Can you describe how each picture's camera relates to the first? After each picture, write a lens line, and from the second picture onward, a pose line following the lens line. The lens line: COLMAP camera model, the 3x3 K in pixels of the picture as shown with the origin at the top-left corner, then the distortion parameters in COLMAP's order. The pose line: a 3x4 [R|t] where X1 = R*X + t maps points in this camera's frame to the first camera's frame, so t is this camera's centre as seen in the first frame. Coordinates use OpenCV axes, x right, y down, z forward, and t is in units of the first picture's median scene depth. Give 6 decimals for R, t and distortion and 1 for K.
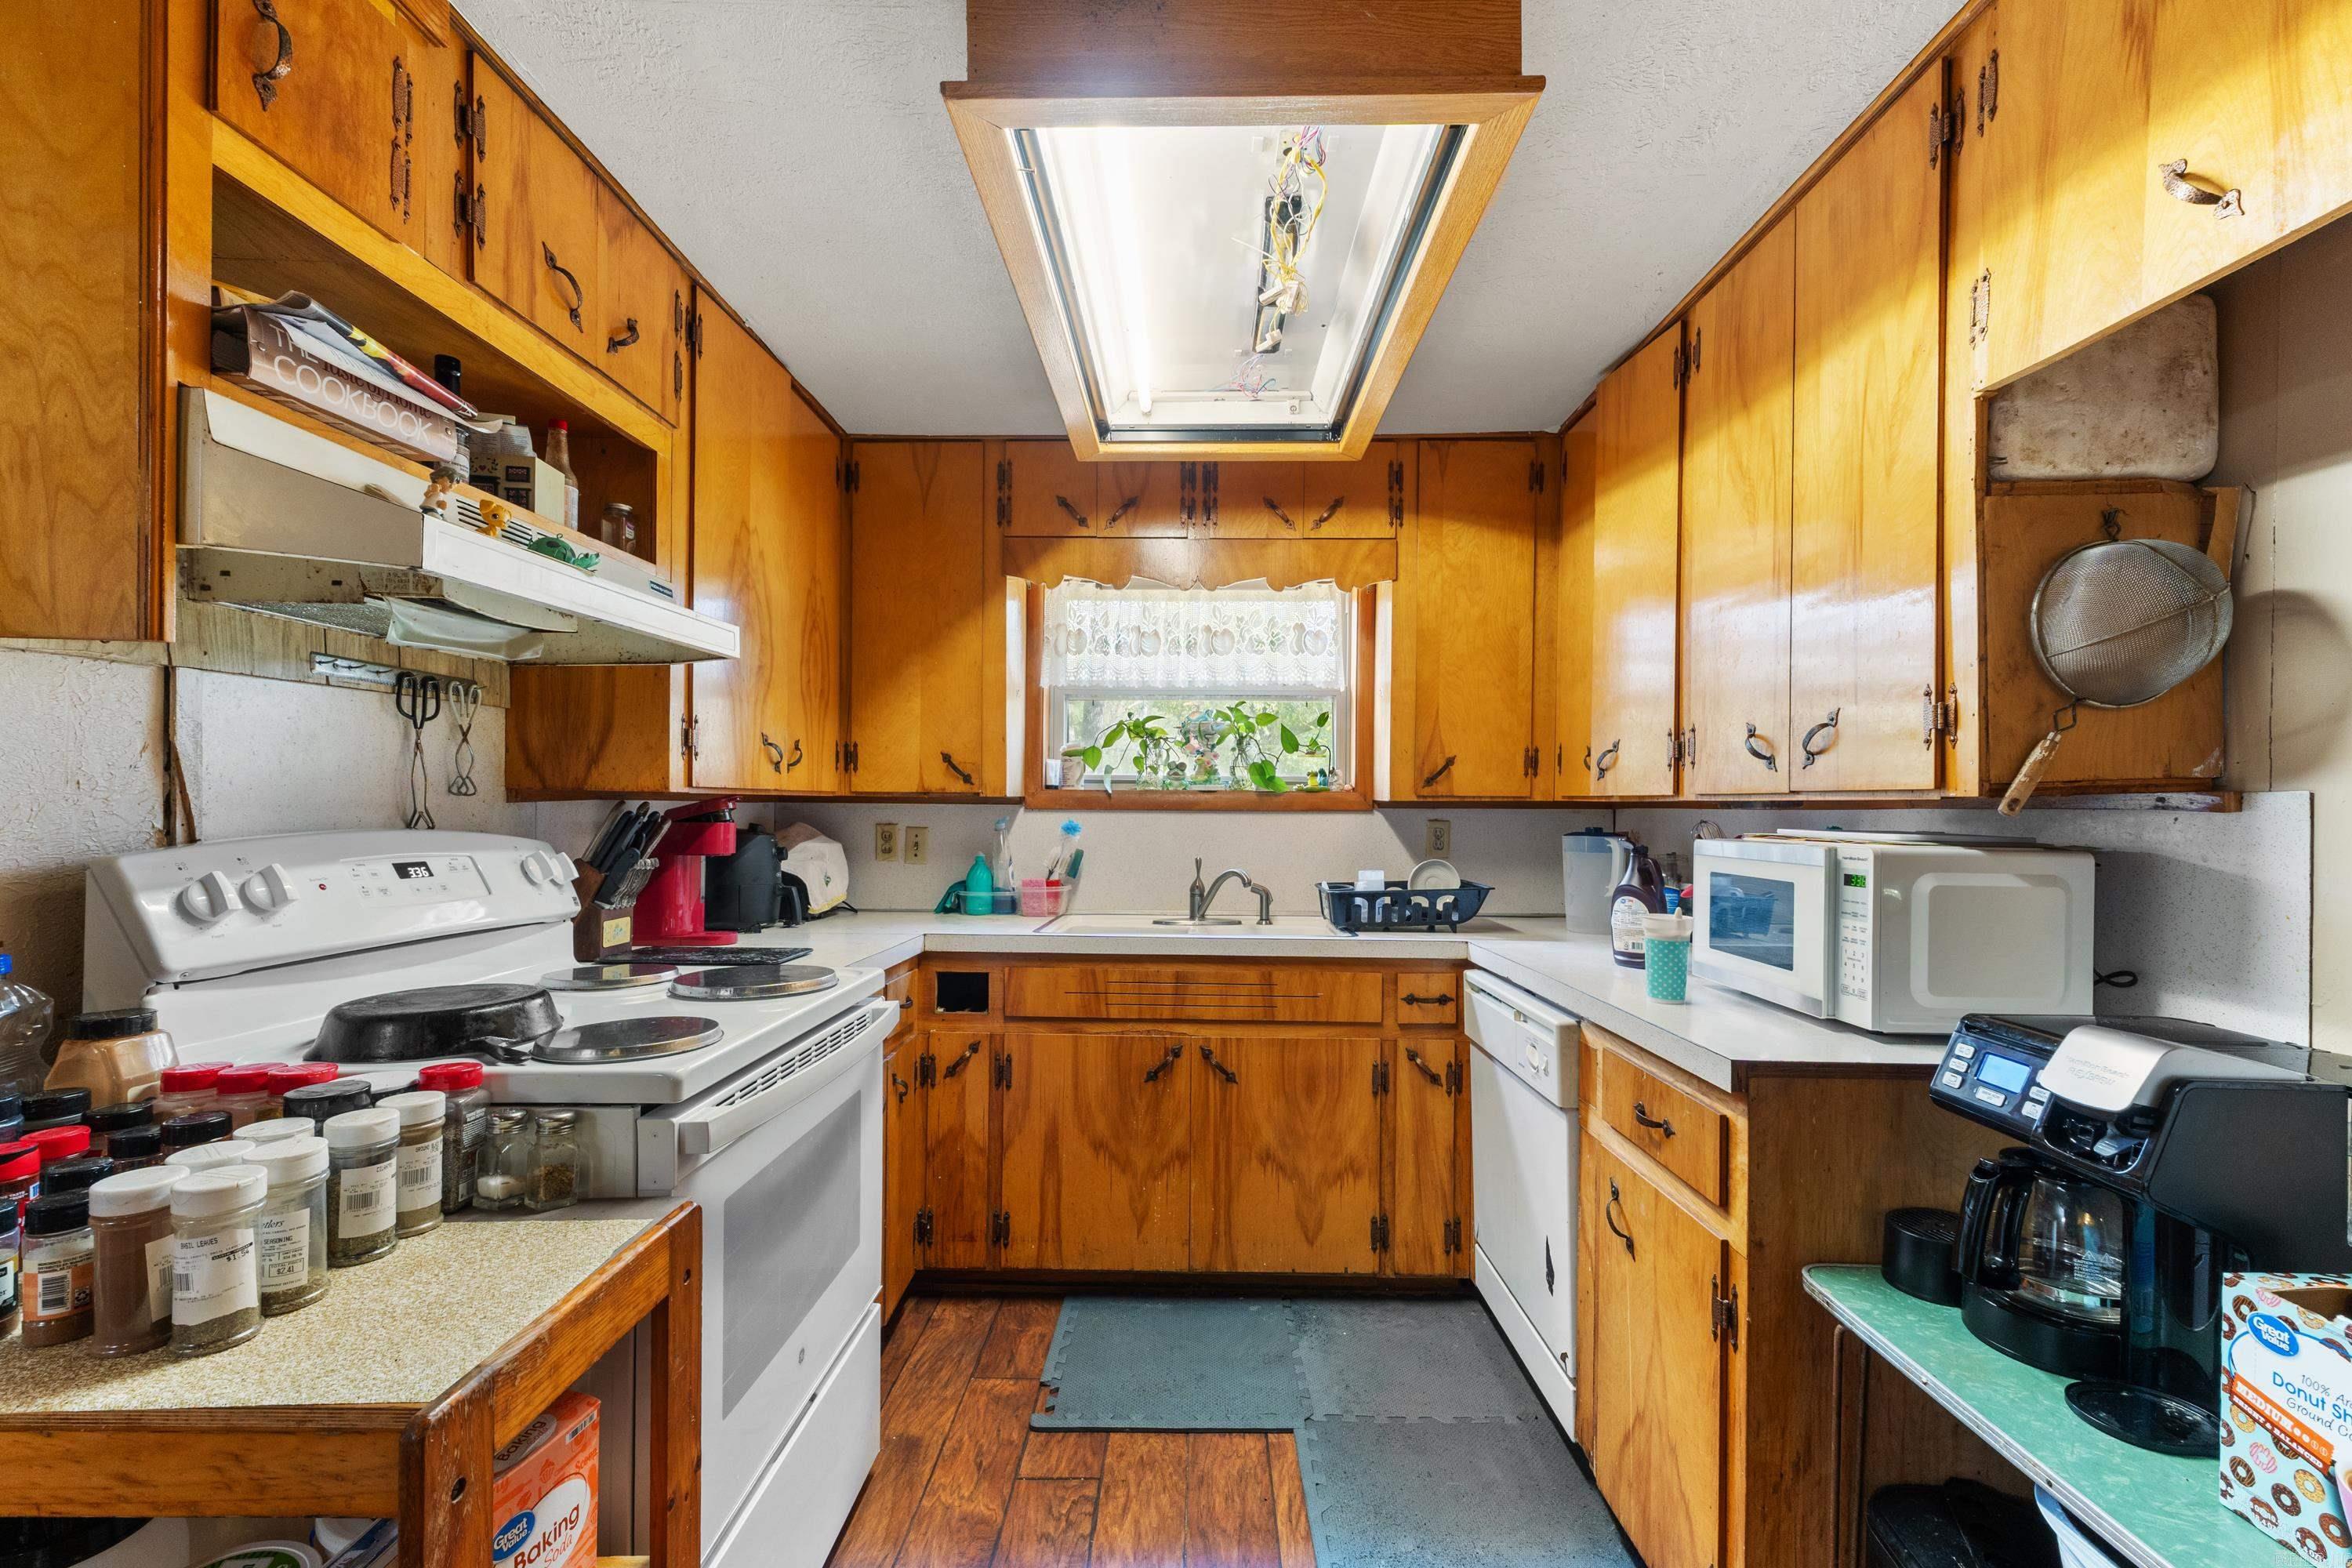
lens RADIAL K [[1001.0, 0, 1189.1], [0, 1001.0, 811.9], [0, 0, 1]] dist [0.000814, 0.001147]
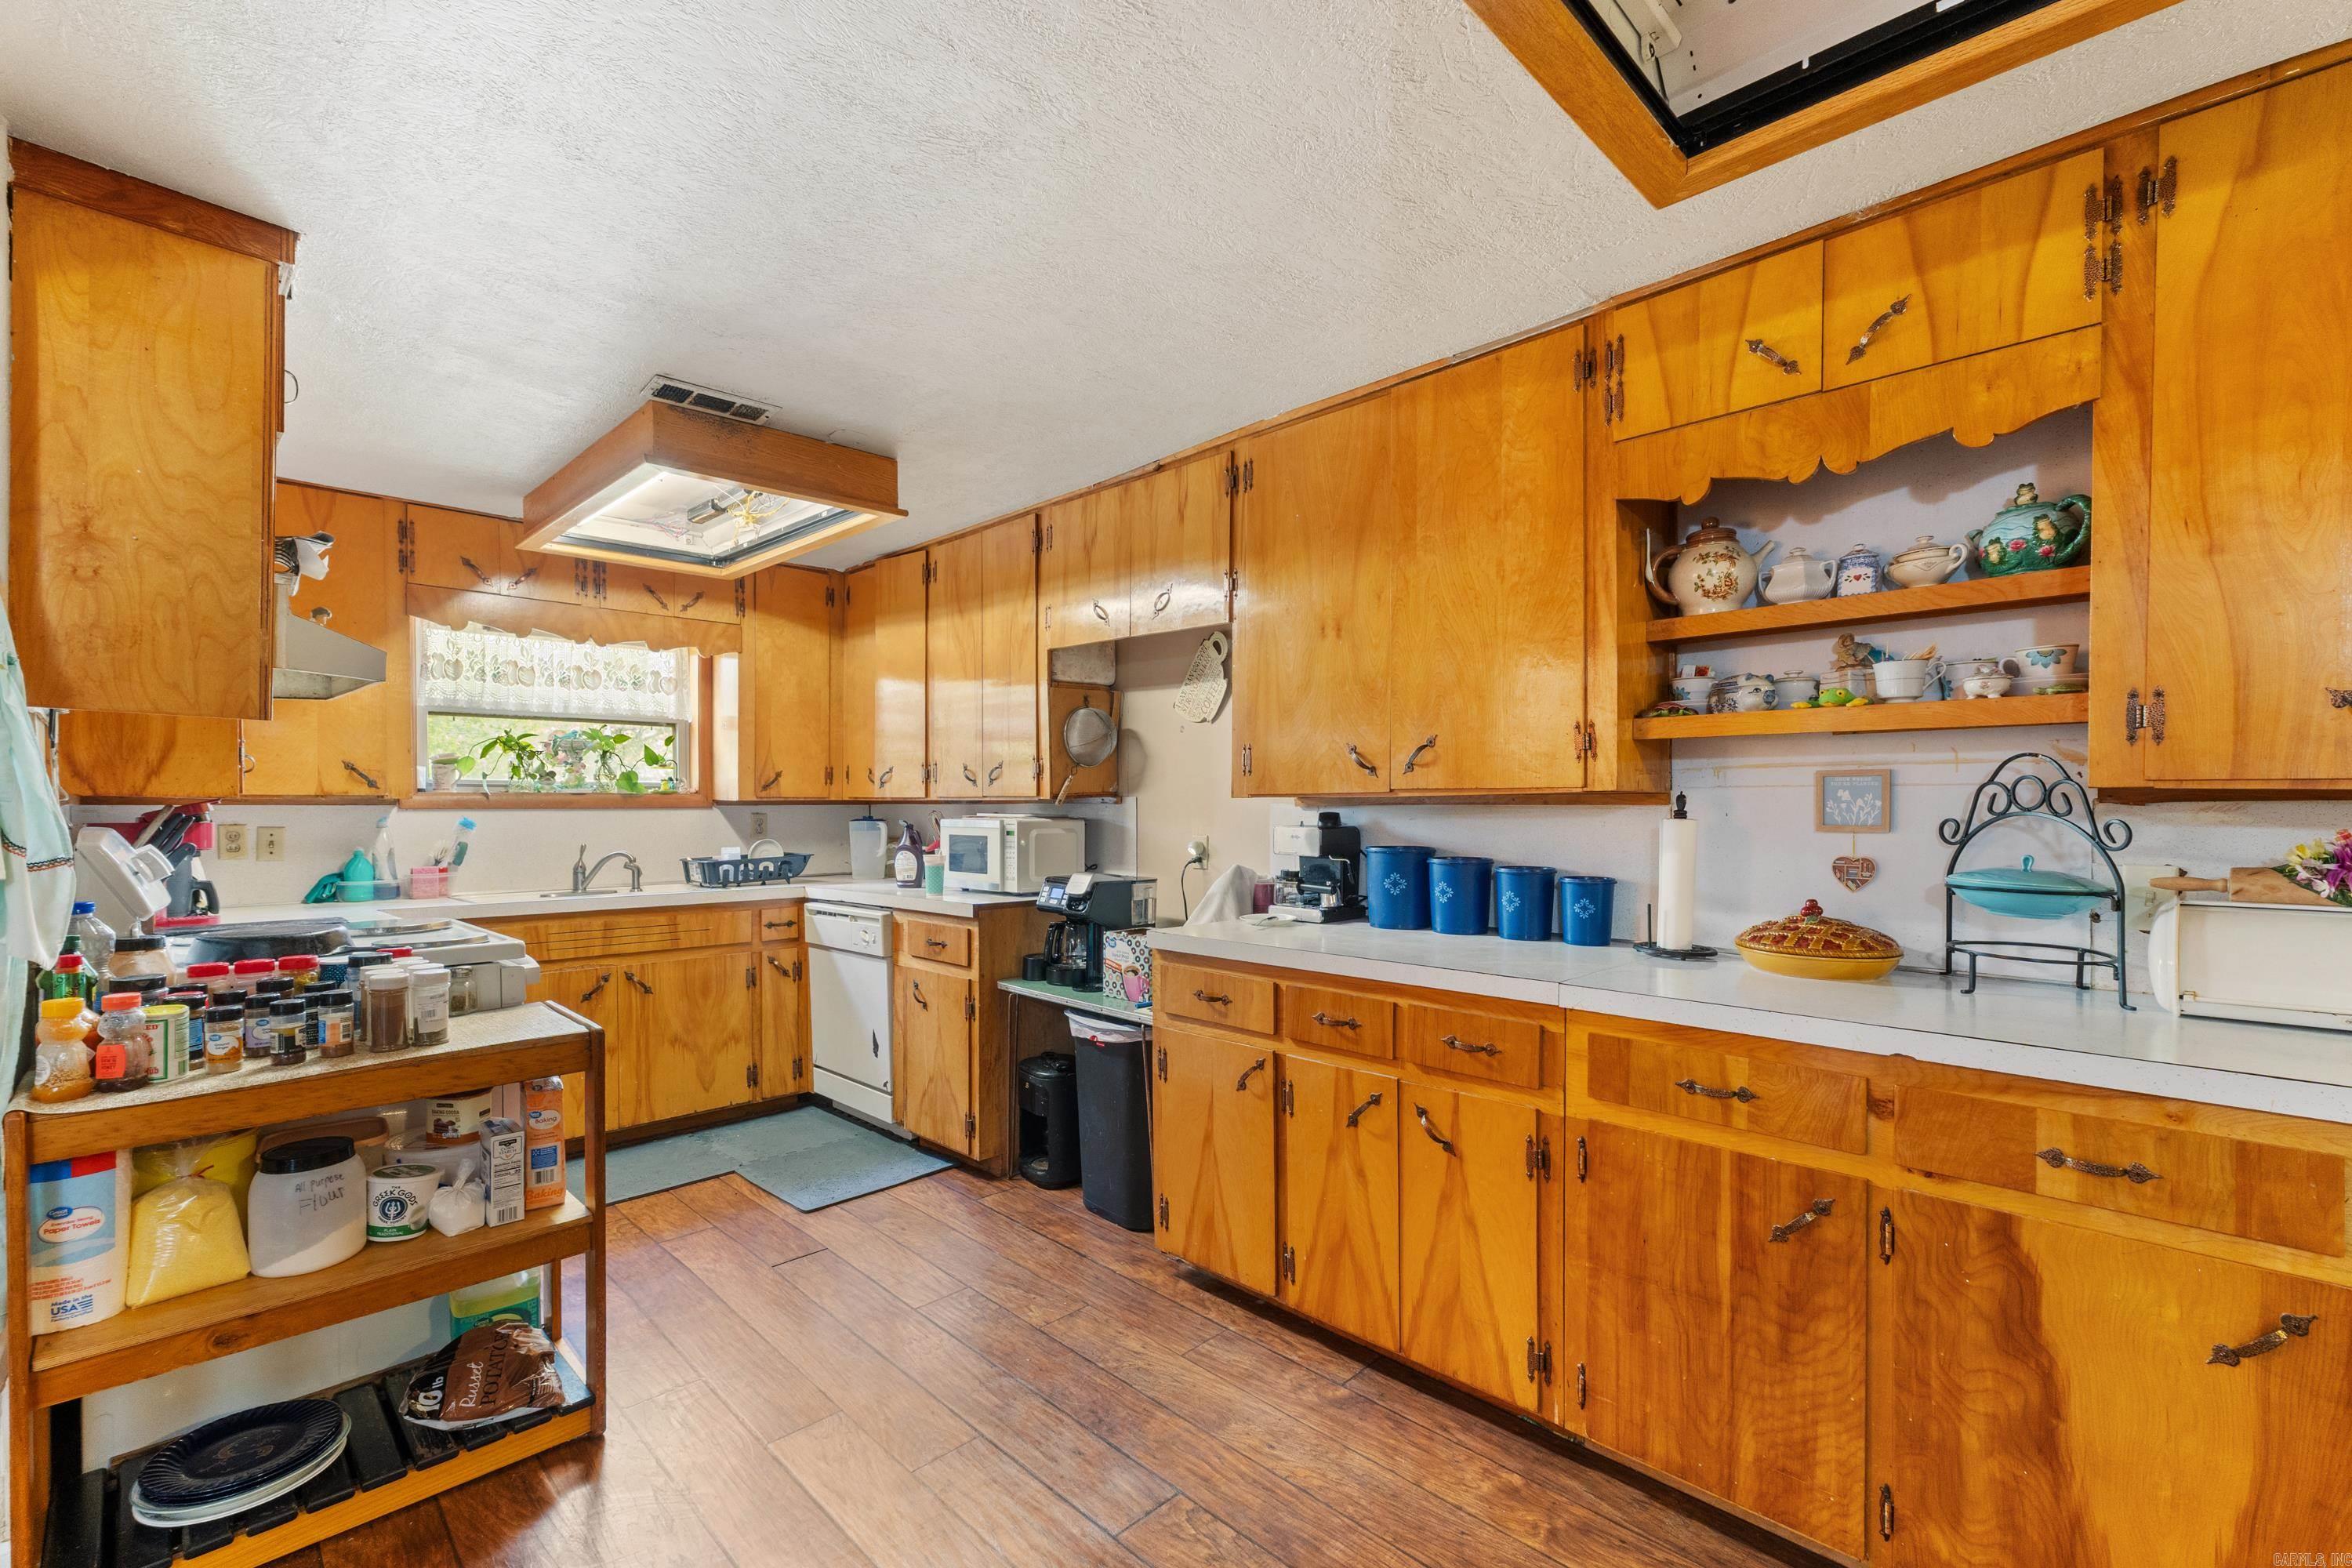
lens RADIAL K [[1001.0, 0, 1183.4], [0, 1001.0, 800.1], [0, 0, 1]] dist [0.000814, 0.001147]
pose [[0.701598, -0.005186, 0.712554, -0.454327], [0.010532, 0.999940, -0.003093, -0.000013], [-0.712495, 0.009675, 0.701610, -0.592190]]
